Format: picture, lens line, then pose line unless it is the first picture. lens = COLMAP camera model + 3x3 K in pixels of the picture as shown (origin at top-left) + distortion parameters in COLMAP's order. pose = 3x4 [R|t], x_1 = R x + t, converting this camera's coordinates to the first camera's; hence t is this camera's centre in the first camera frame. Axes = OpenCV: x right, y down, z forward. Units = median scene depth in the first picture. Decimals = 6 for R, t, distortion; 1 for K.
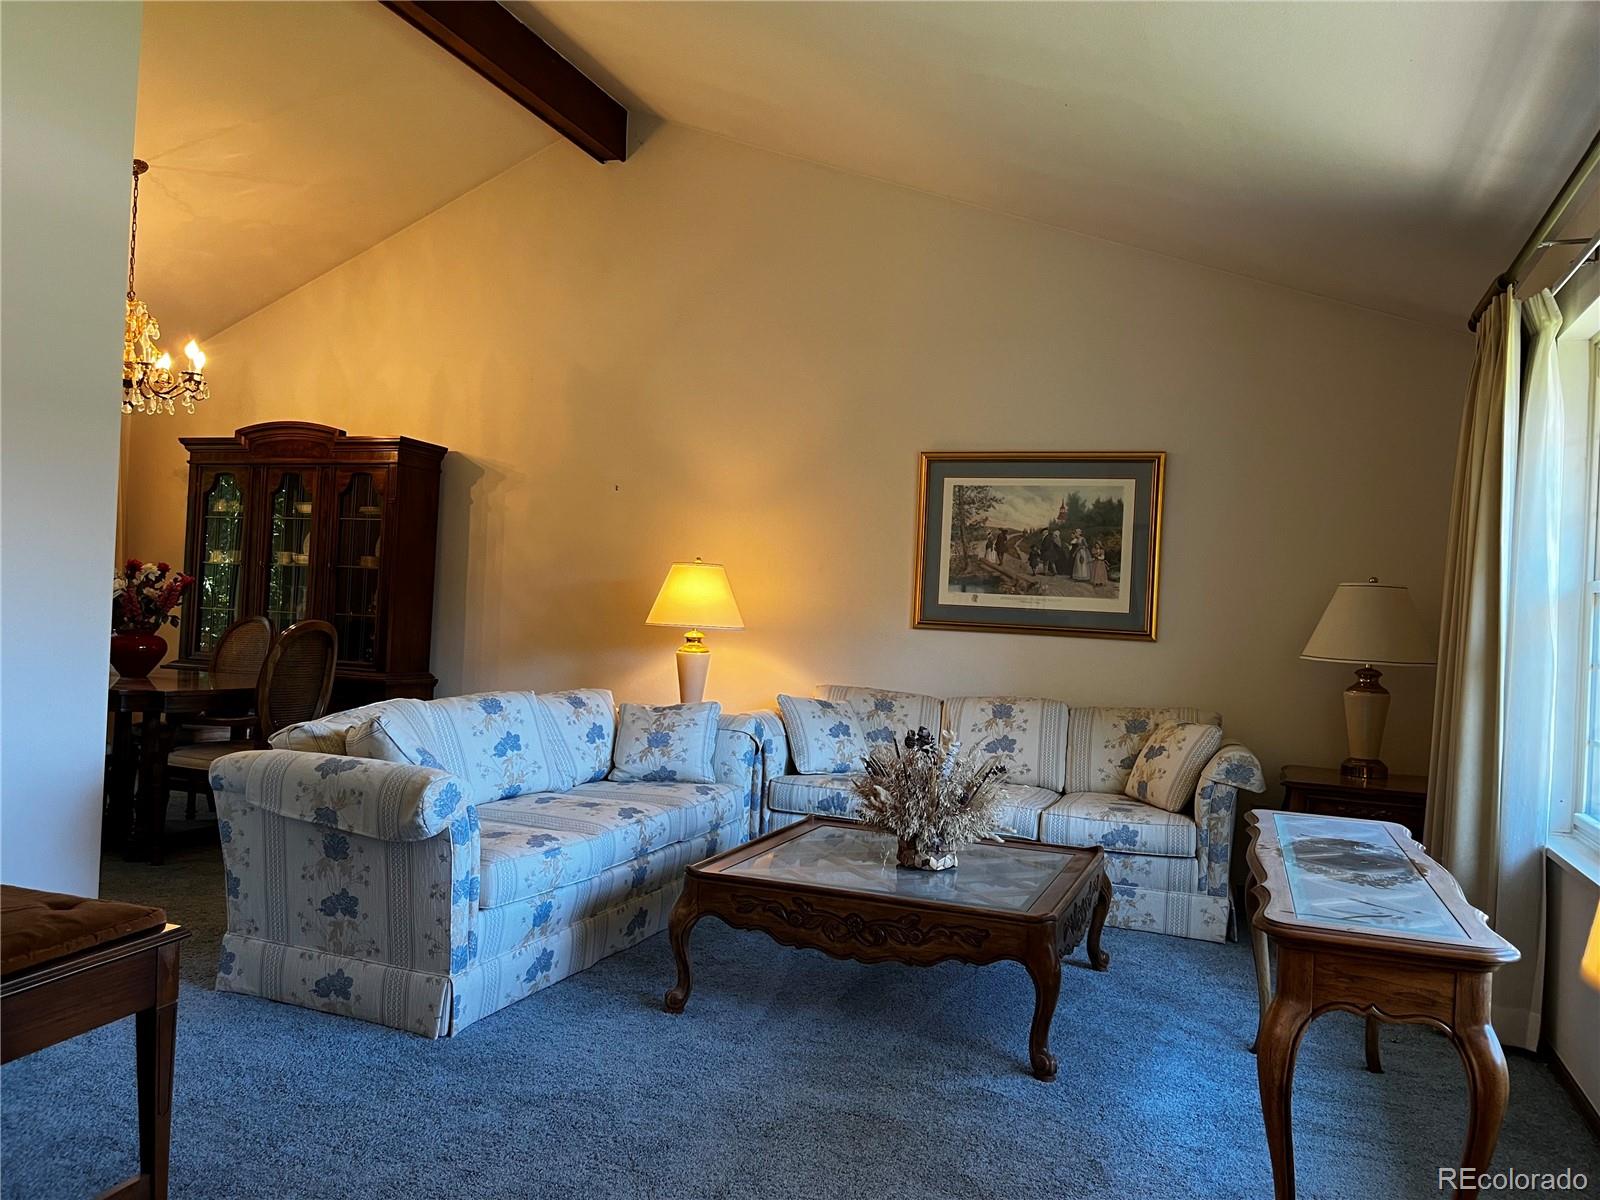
lens RADIAL K [[1215.2, 0, 790.1], [0, 1215.2, 604.2], [0, 0, 1]] dist [0.061295, -0.091344]
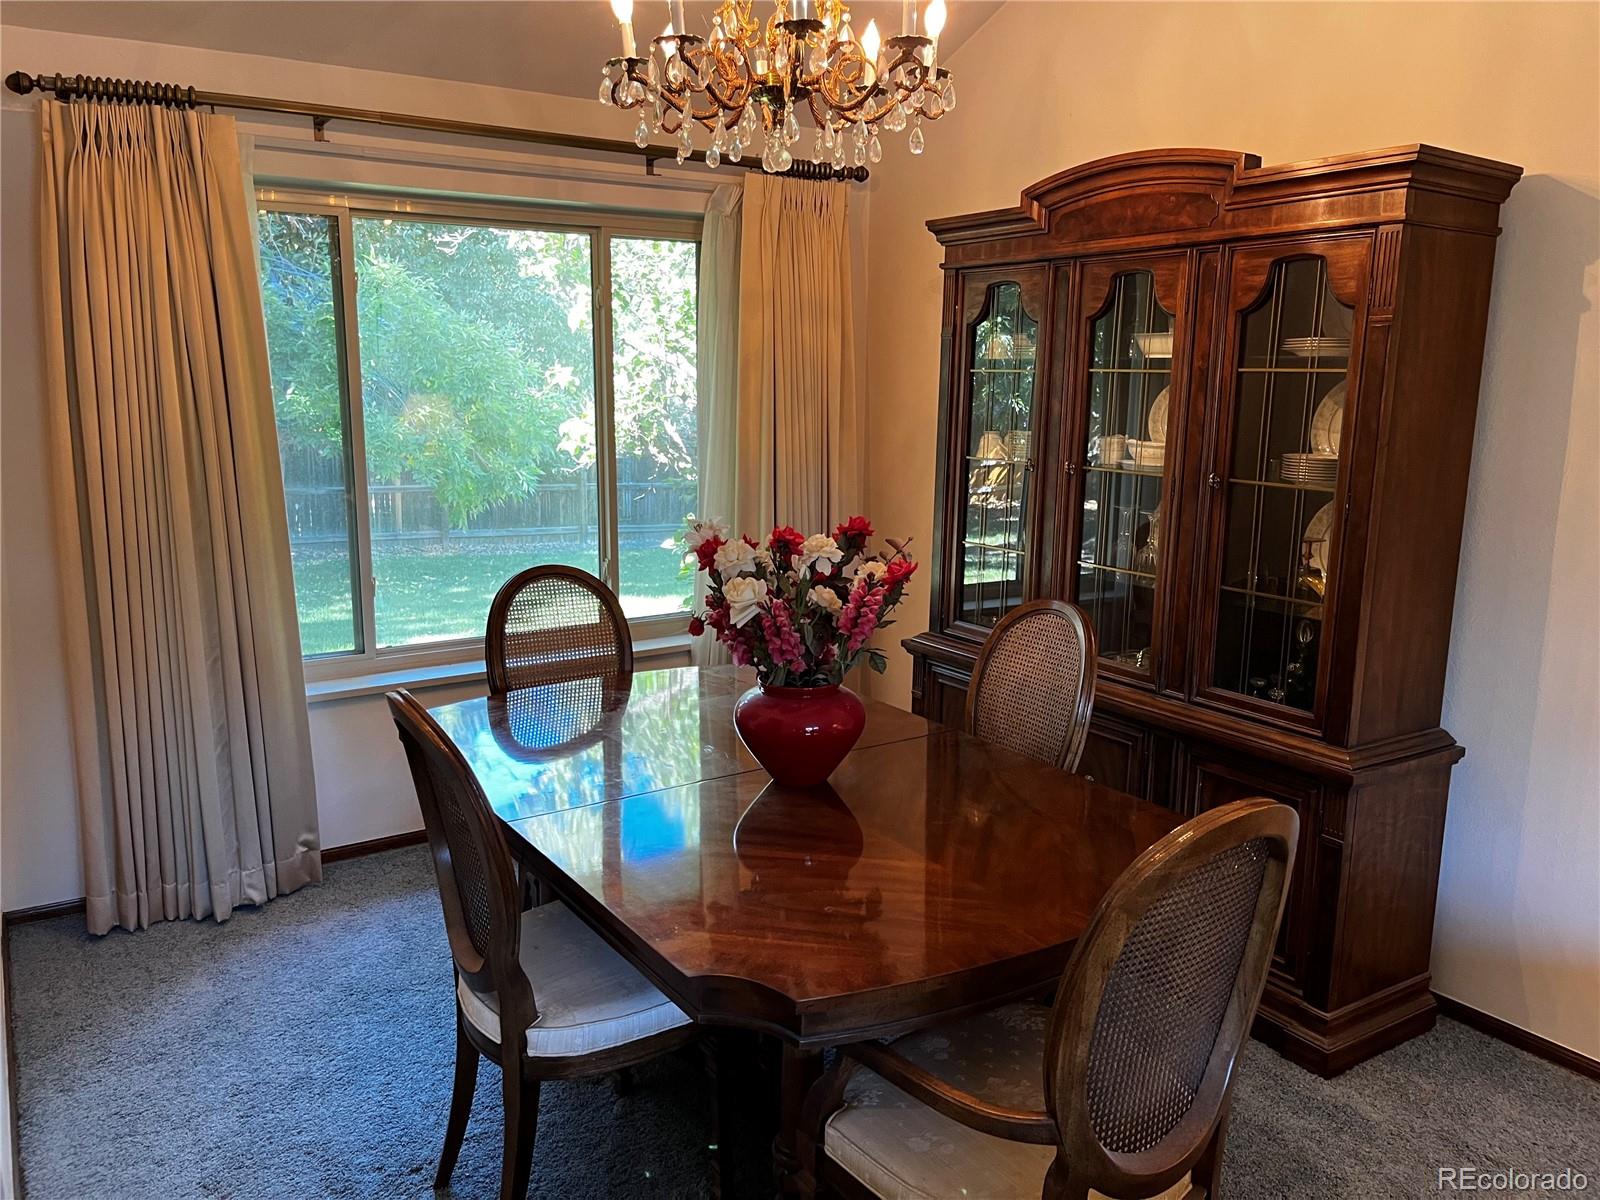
lens RADIAL K [[1215.2, 0, 792.1], [0, 1215.2, 596.9], [0, 0, 1]] dist [0.061295, -0.091344]
pose [[0.806131, 0.068990, -0.587702, -0.231443], [0.036942, 0.985376, 0.166343, -0.067672], [0.590584, -0.155805, 0.791793, 0.542594]]
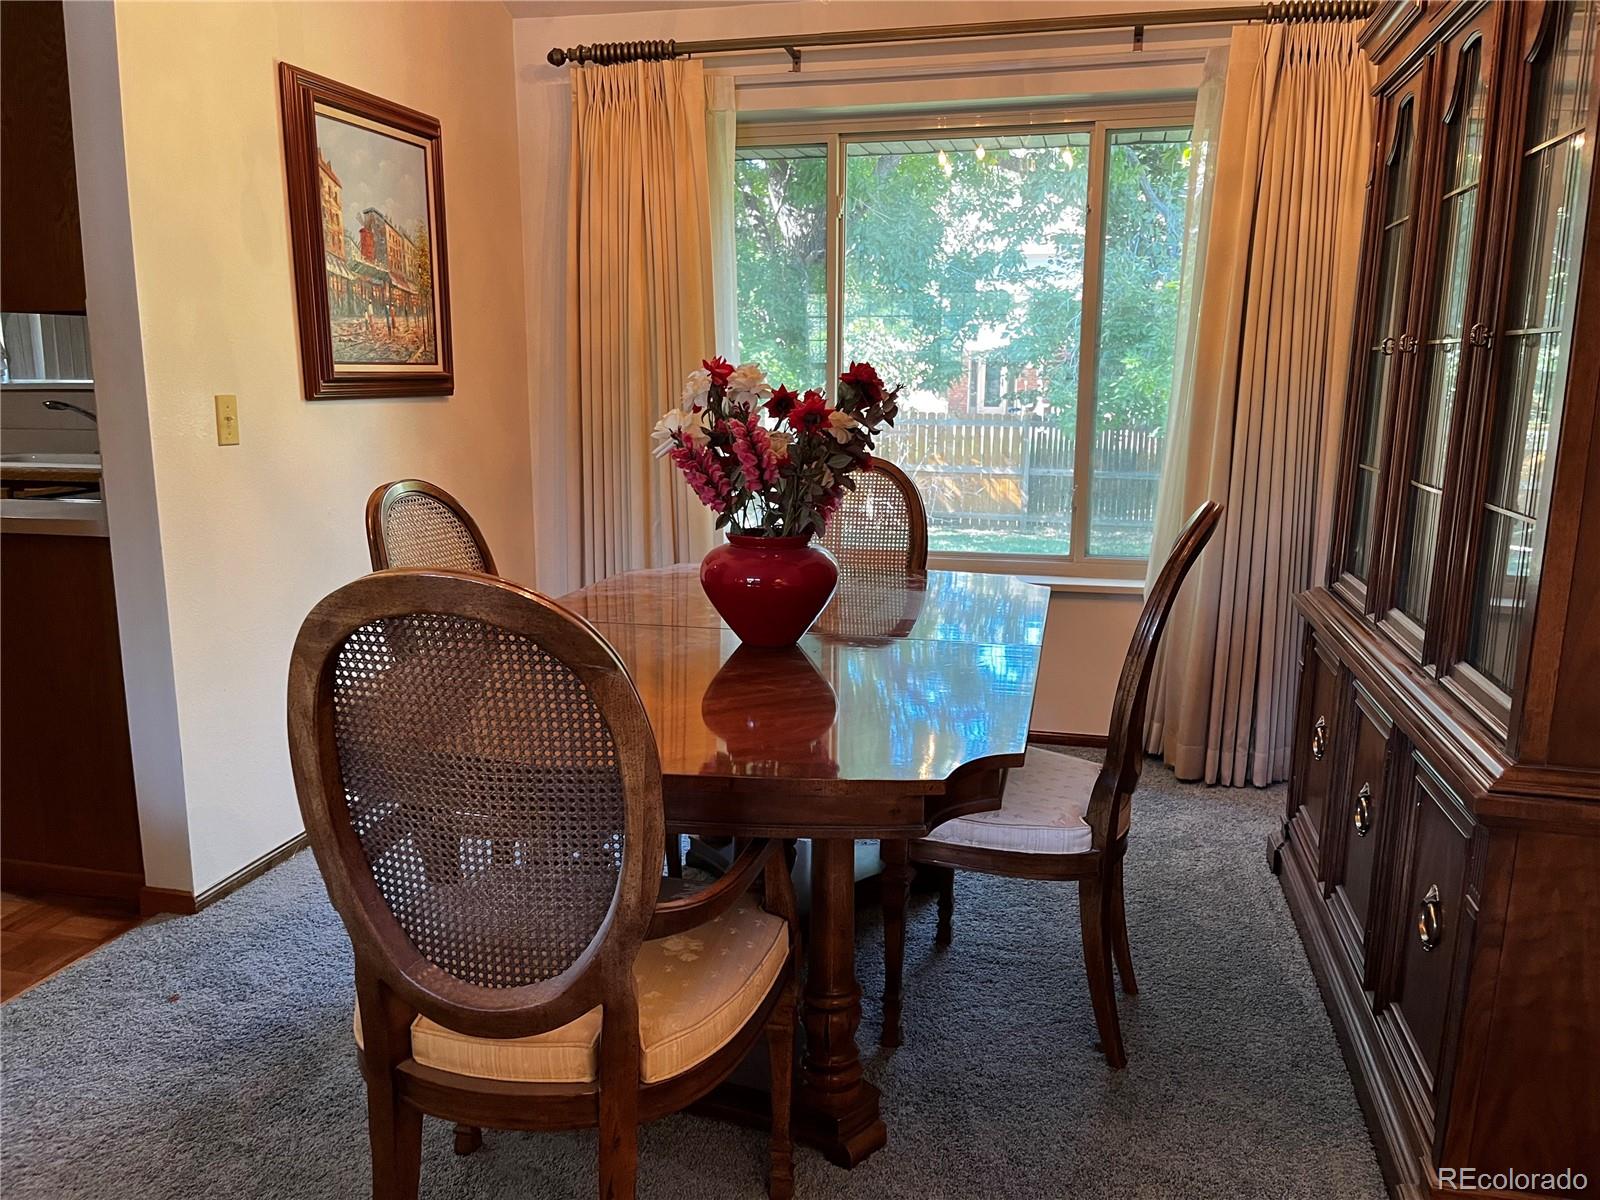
lens RADIAL K [[1215.2, 0, 801.9], [0, 1215.2, 598.5], [0, 0, 1]] dist [0.061295, -0.091344]
pose [[0.144462, 0.135390, -0.980204, -0.108192], [0.014298, 0.990206, 0.138879, -0.012780], [0.989407, -0.034078, 0.141112, 0.781799]]
